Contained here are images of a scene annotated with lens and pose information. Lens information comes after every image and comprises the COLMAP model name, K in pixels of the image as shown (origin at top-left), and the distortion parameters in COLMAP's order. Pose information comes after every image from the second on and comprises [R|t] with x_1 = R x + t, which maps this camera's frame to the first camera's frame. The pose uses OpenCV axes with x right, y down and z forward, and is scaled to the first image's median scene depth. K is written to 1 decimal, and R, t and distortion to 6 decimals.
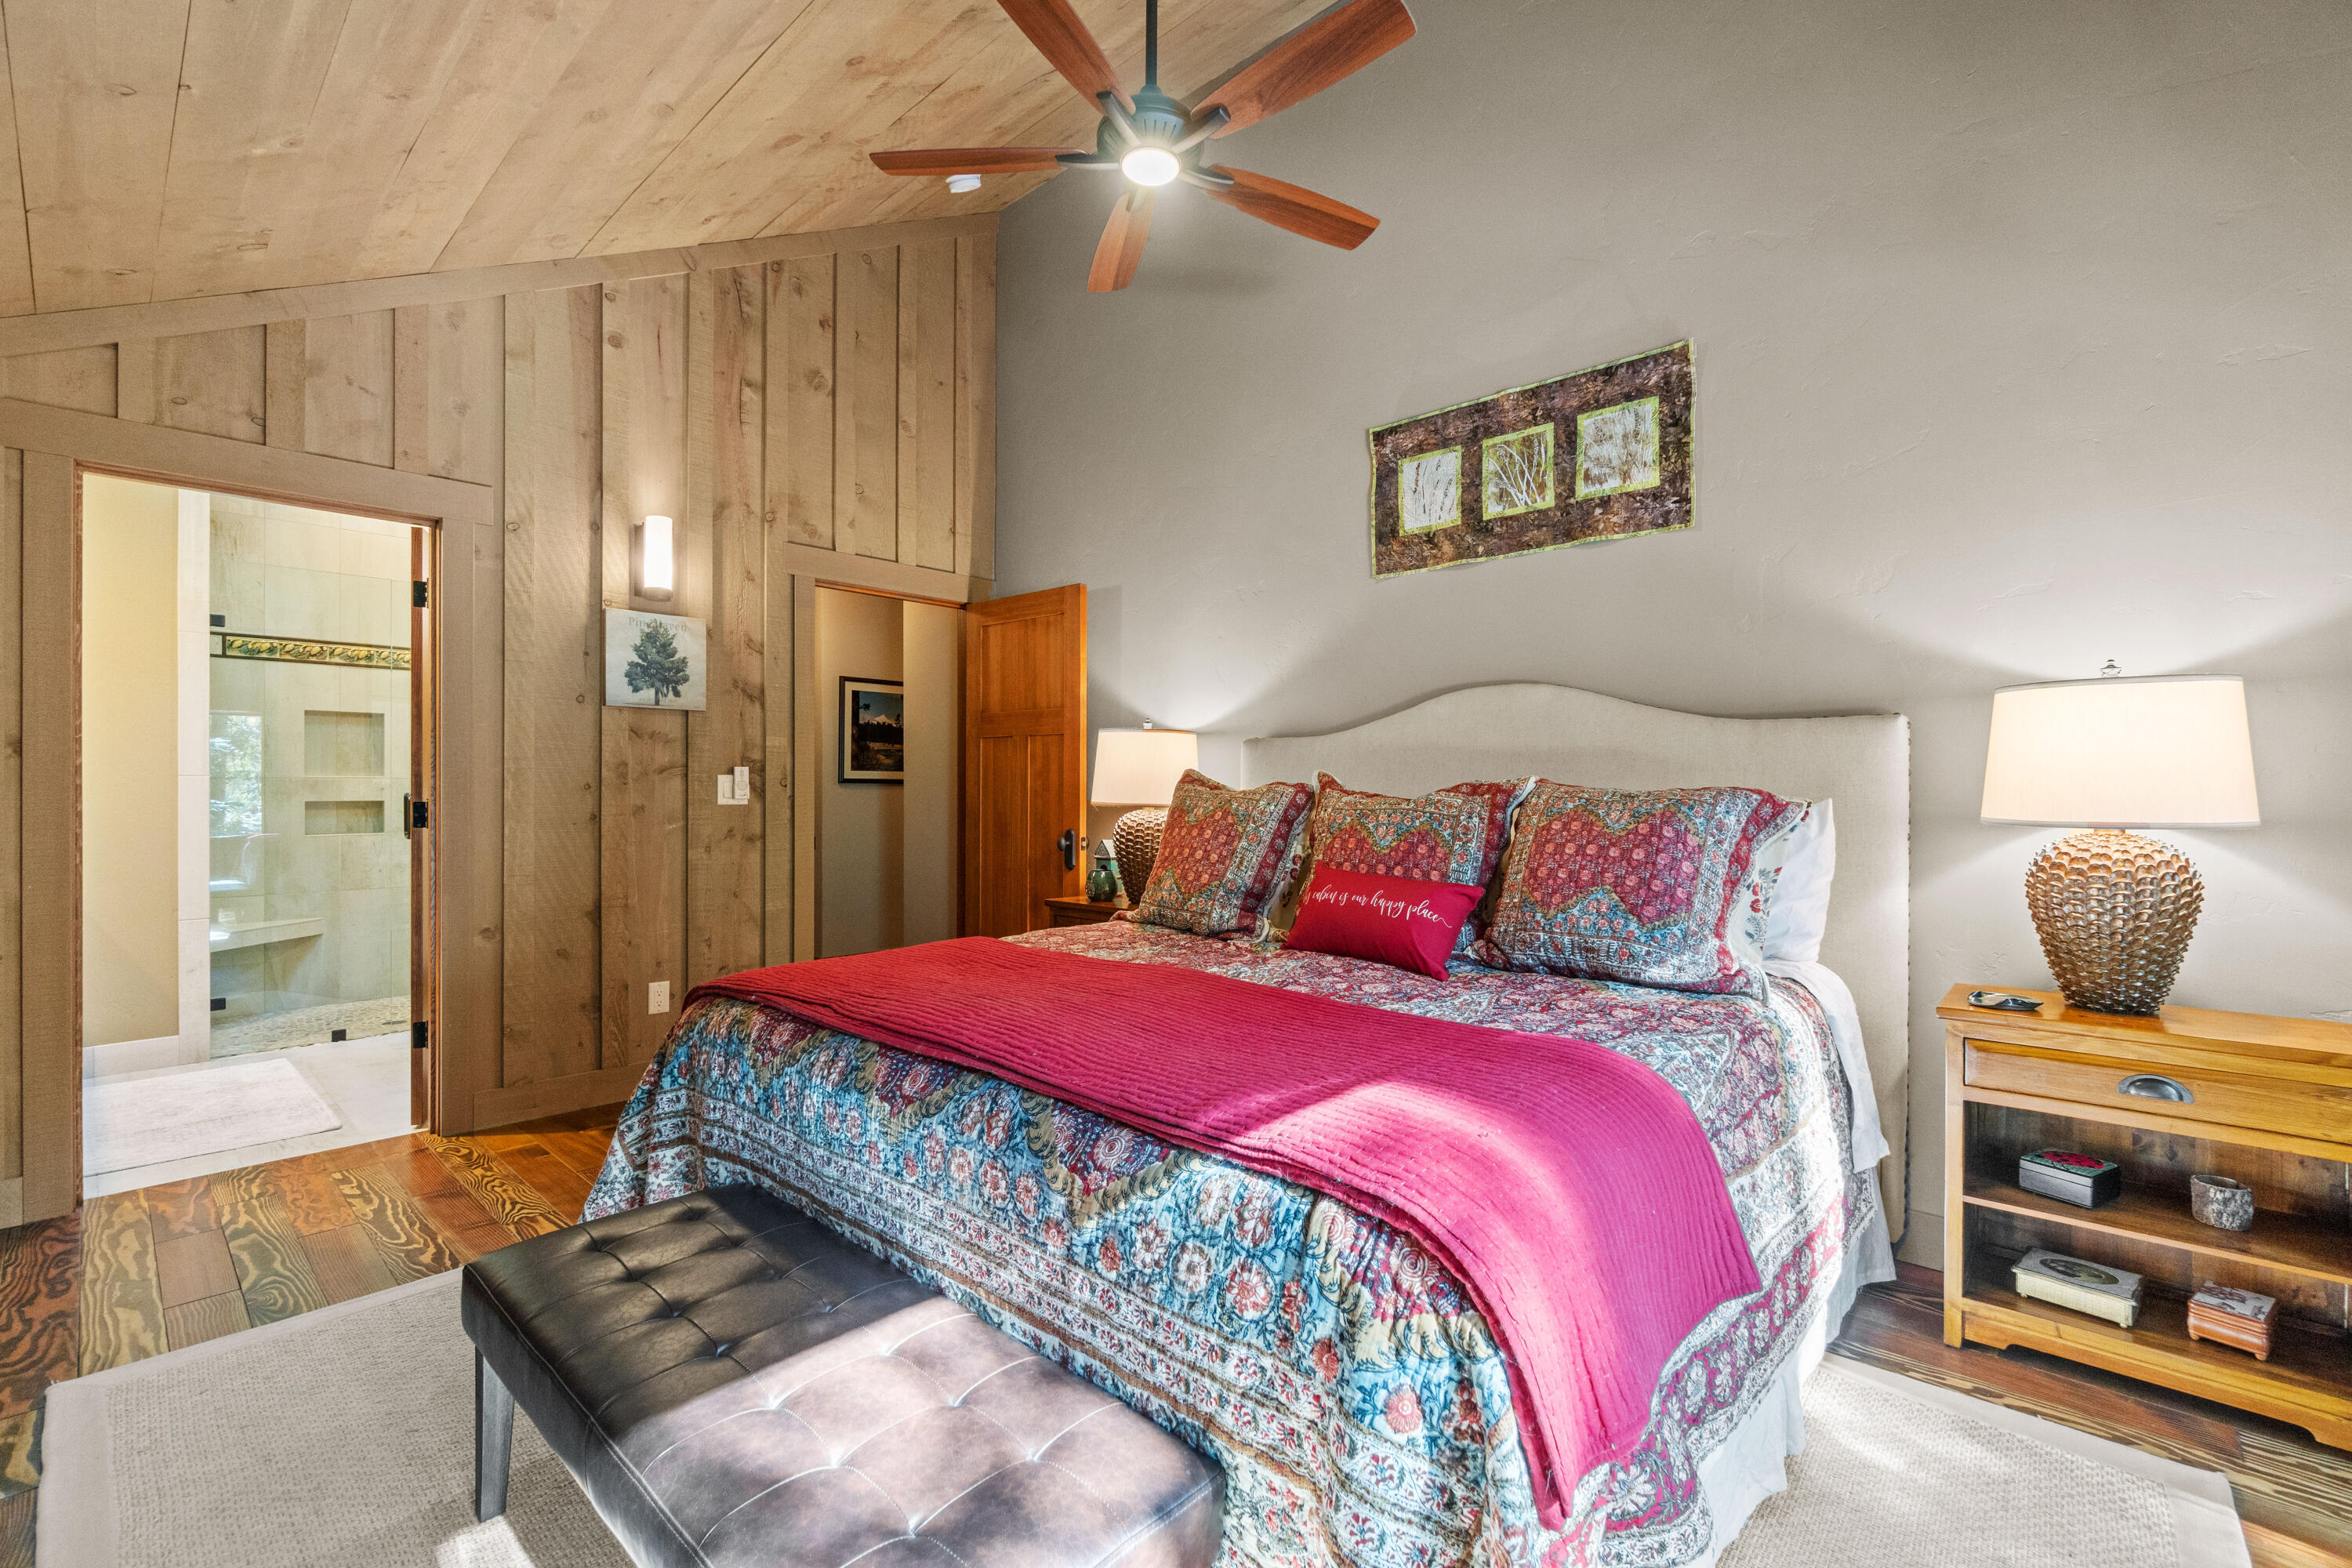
lens RADIAL K [[1009.6, 0, 1188.2], [0, 1009.6, 801.4], [0, 0, 1]] dist [-0.002955, 0.000107]
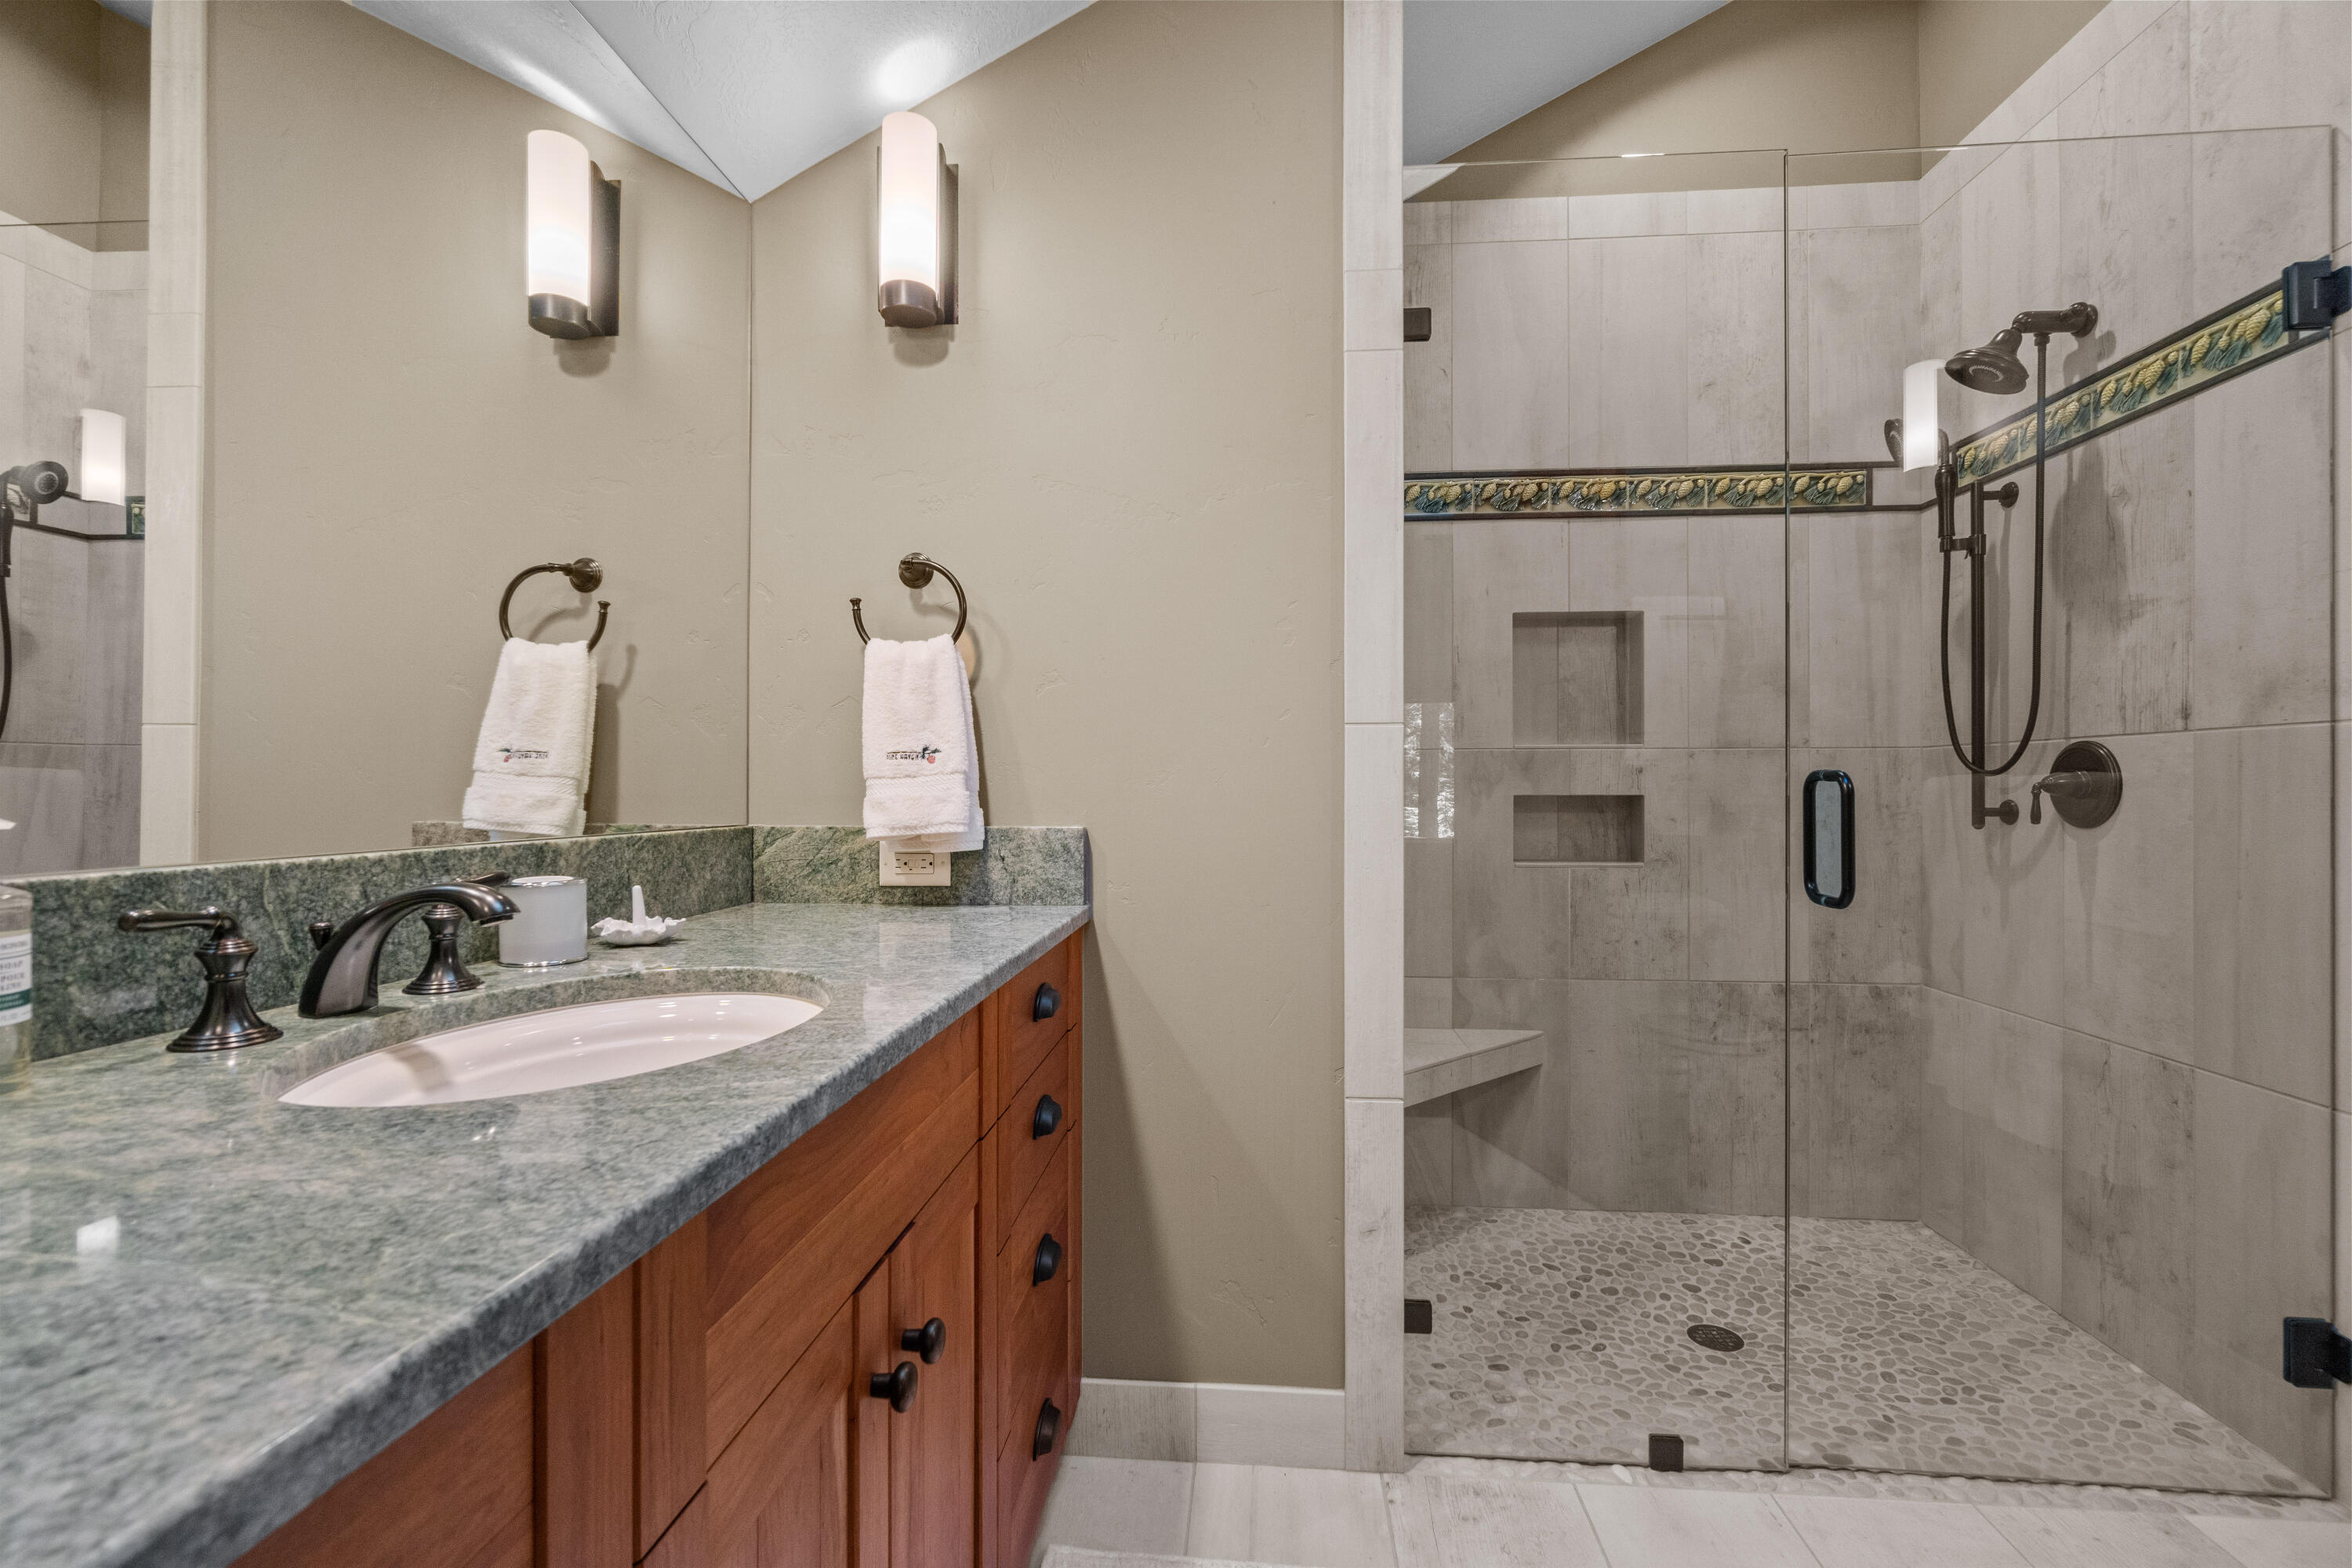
lens RADIAL K [[1009.6, 0, 1188.2], [0, 1009.6, 801.4], [0, 0, 1]] dist [-0.002955, 0.000107]
pose [[0.611573, 0.003977, -0.791178, -0.578114], [0.004761, 0.999951, 0.008707, -0.002545], [0.791174, -0.009091, 0.611524, 0.564193]]
